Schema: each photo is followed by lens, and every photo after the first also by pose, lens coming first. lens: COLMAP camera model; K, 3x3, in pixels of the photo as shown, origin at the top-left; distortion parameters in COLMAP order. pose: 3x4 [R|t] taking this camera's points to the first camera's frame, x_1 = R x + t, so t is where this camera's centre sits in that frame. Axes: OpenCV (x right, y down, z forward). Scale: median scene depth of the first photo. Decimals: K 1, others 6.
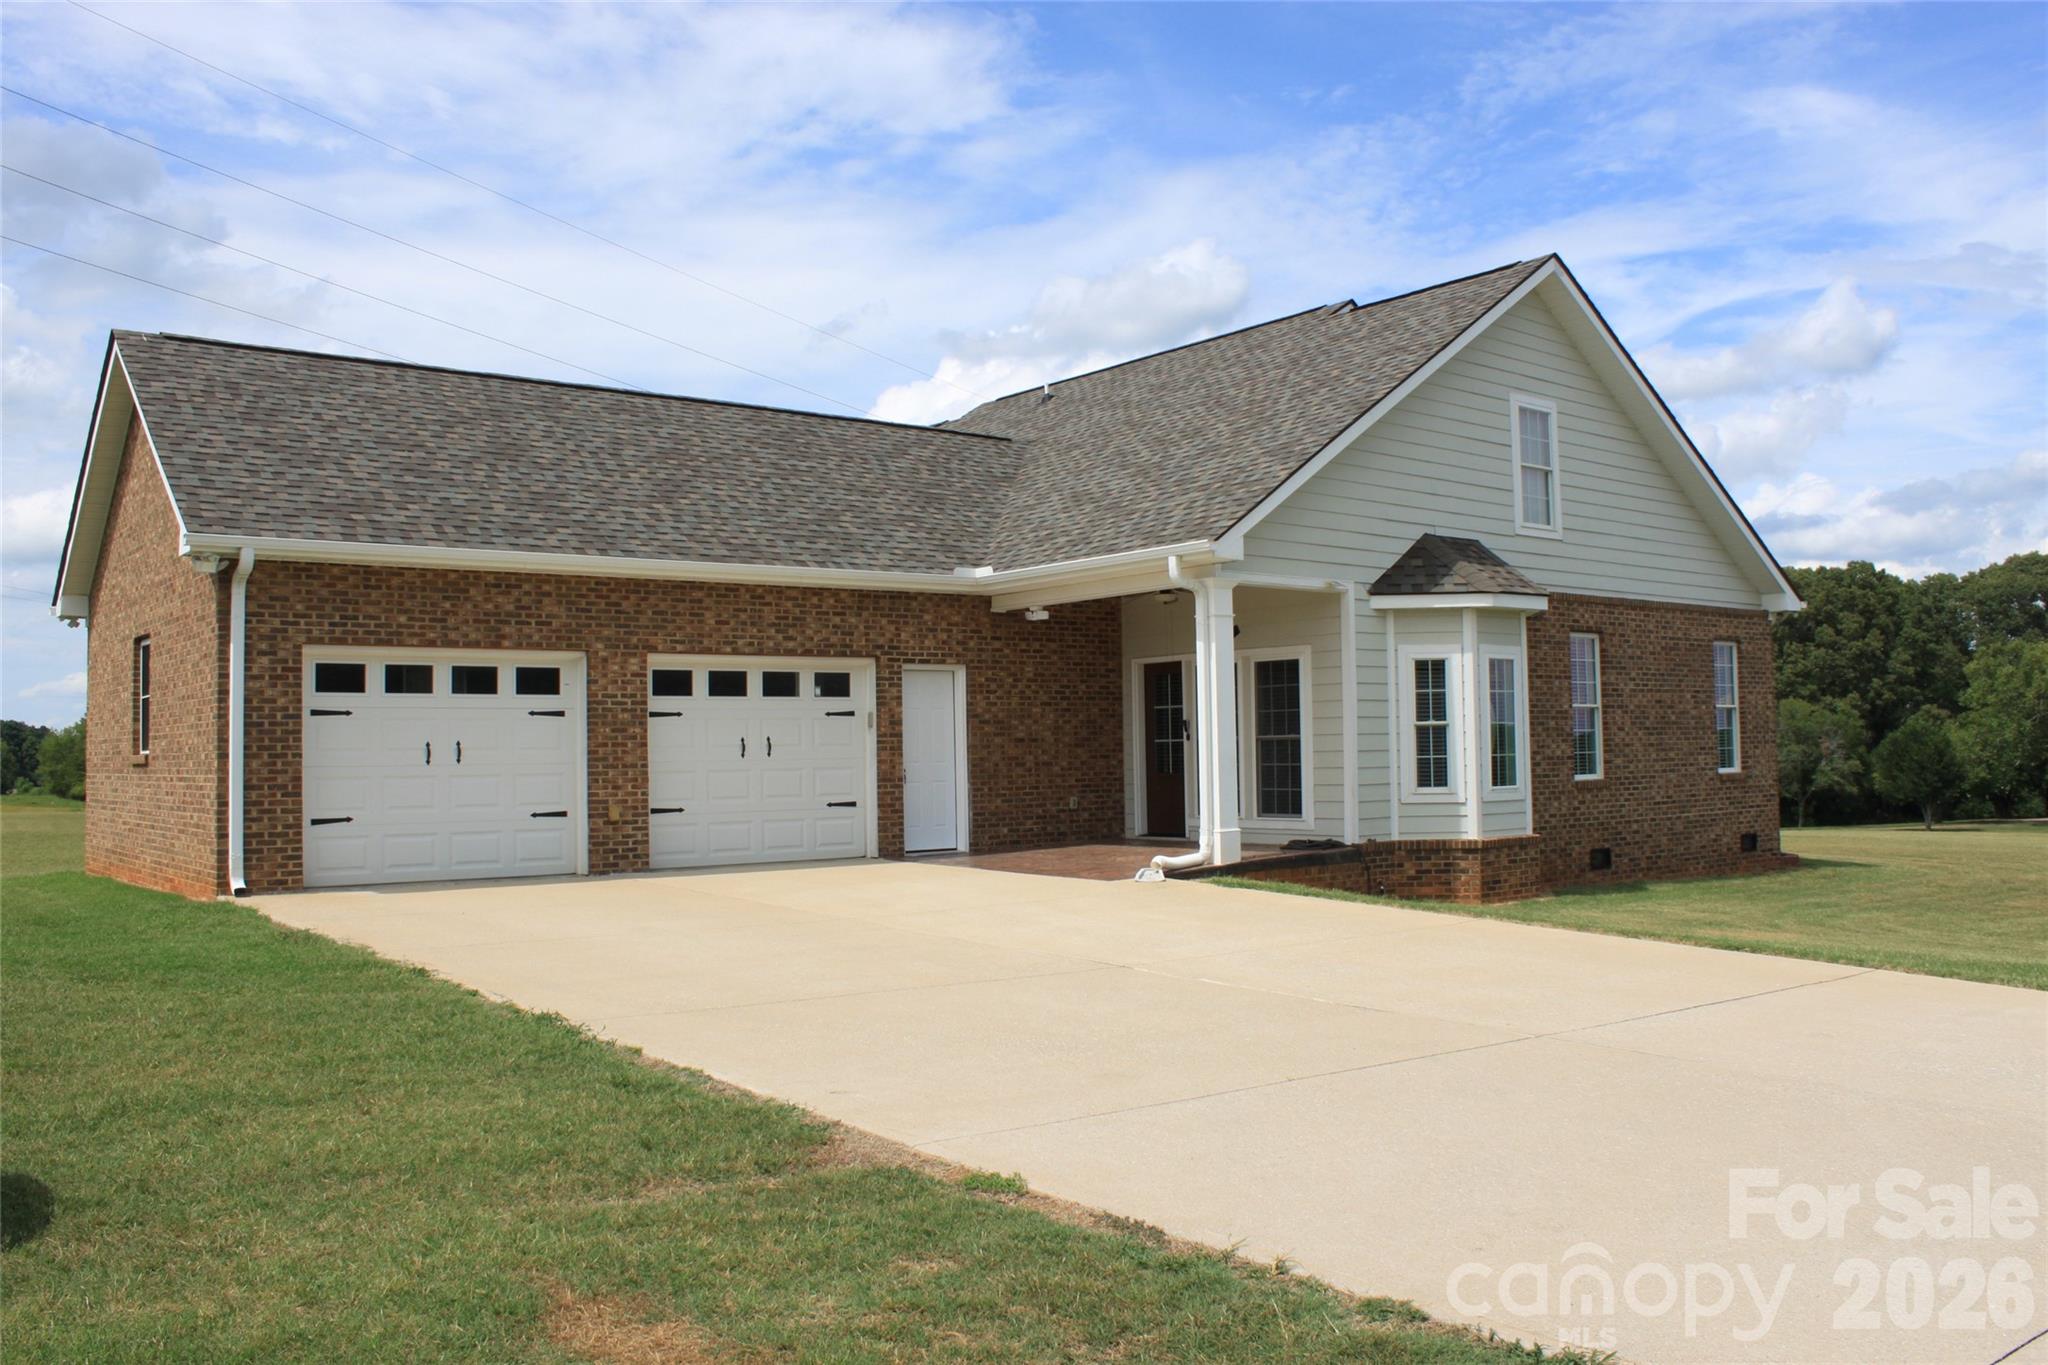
lens RADIAL K [[1710.3, 0, 1024.0], [0, 1710.3, 682.5], [0, 0, 1]] dist [-0.163184, 0.123496]
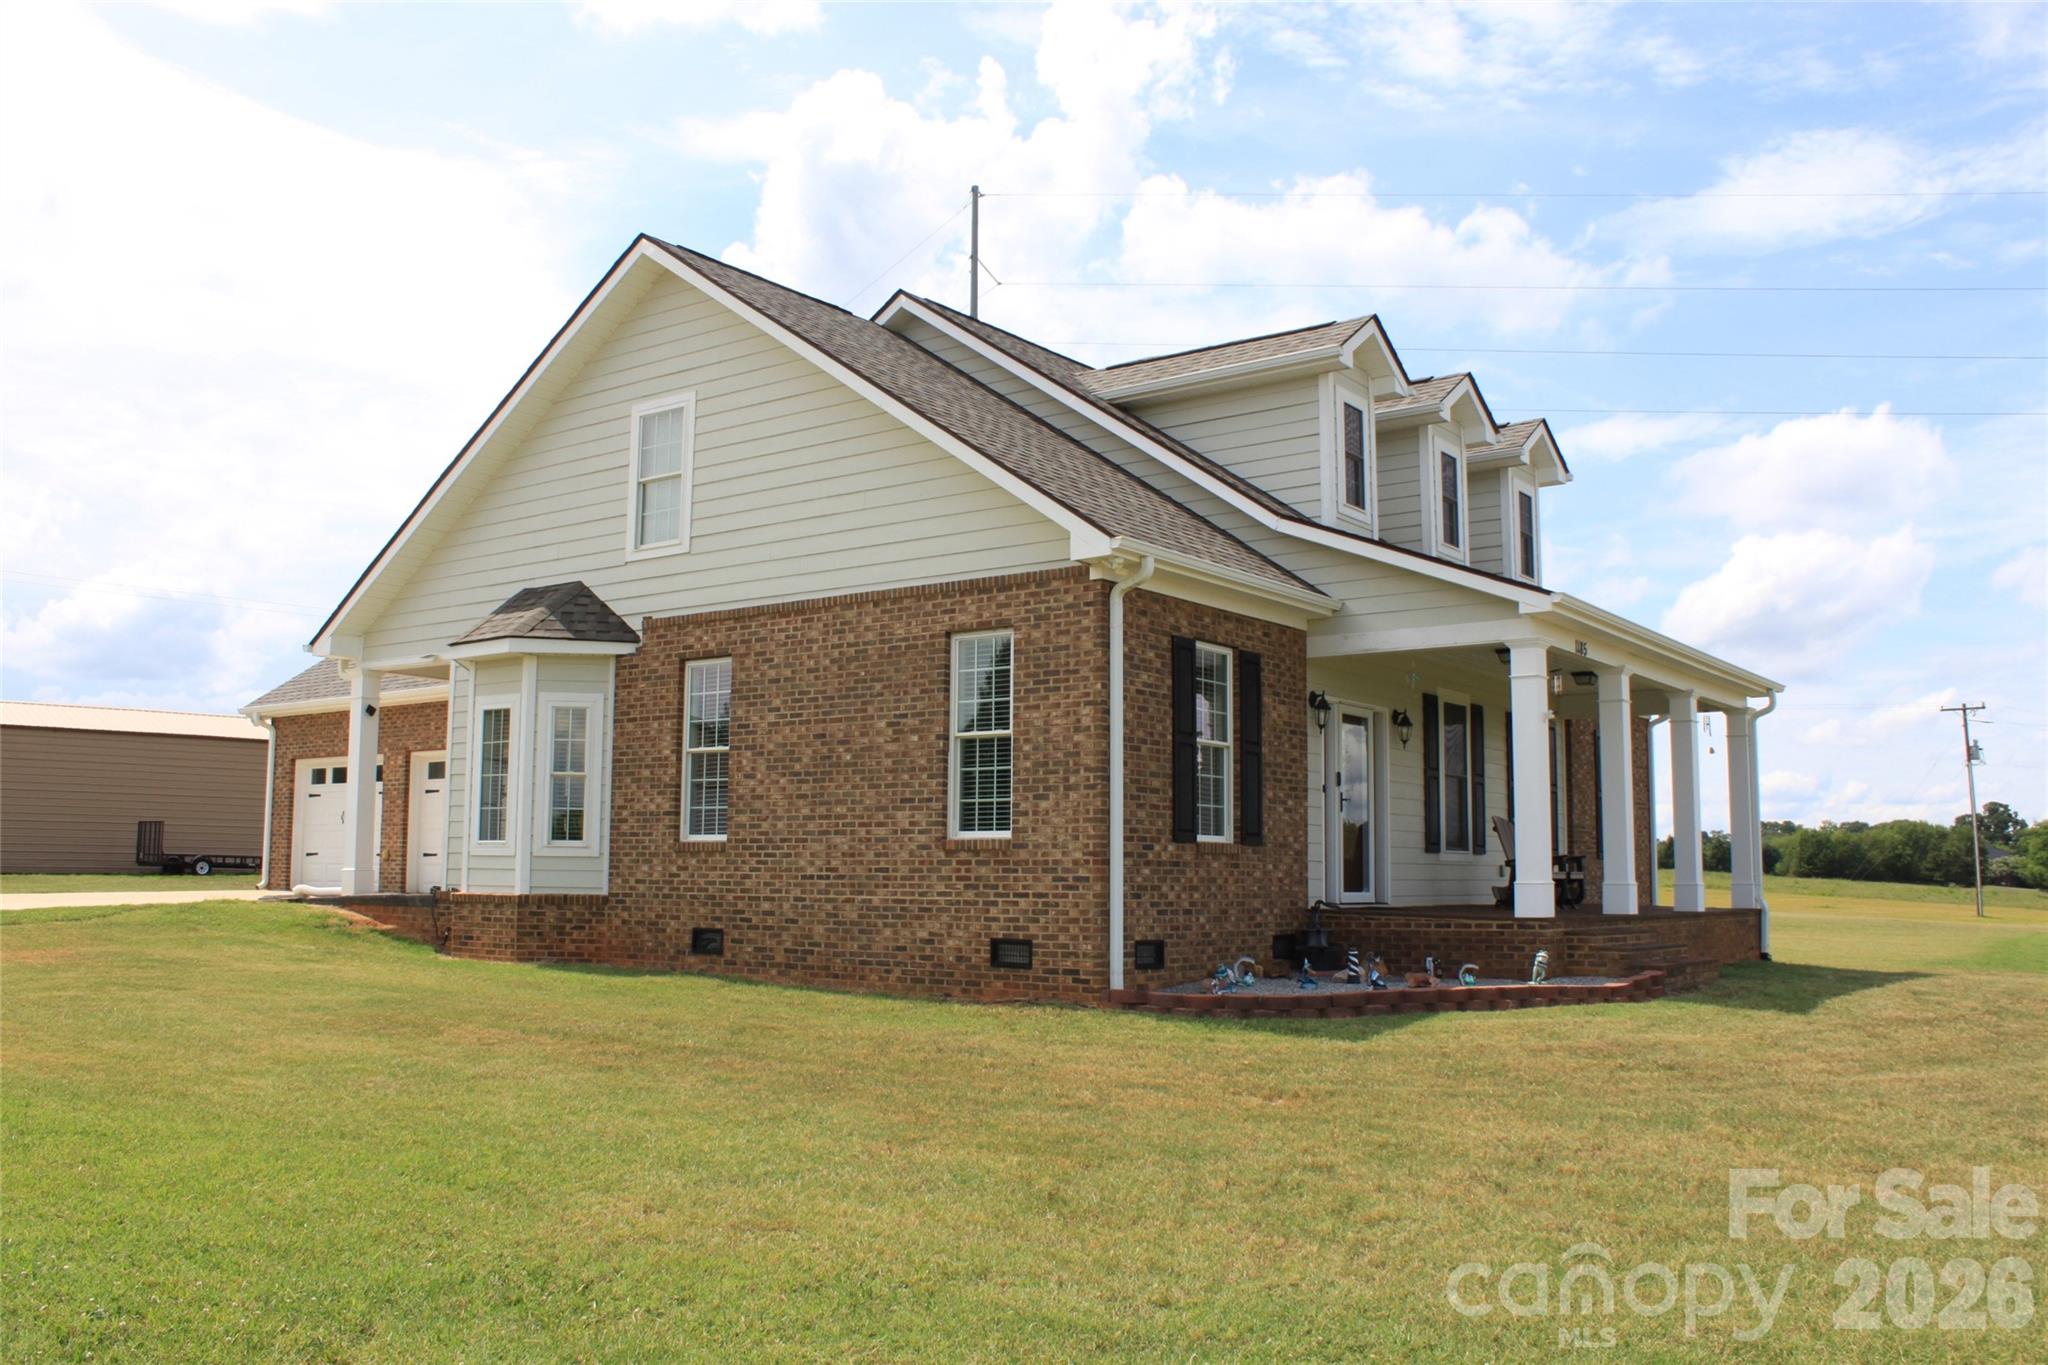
lens RADIAL K [[1710.3, 0, 1024.0], [0, 1710.3, 682.5], [0, 0, 1]] dist [-0.163184, 0.123496]
pose [[0.265621, -0.091583, -0.959718, 1.111271], [0.029656, 0.995783, -0.086816, 0.054921], [0.963621, -0.005402, 0.267217, 0.891036]]
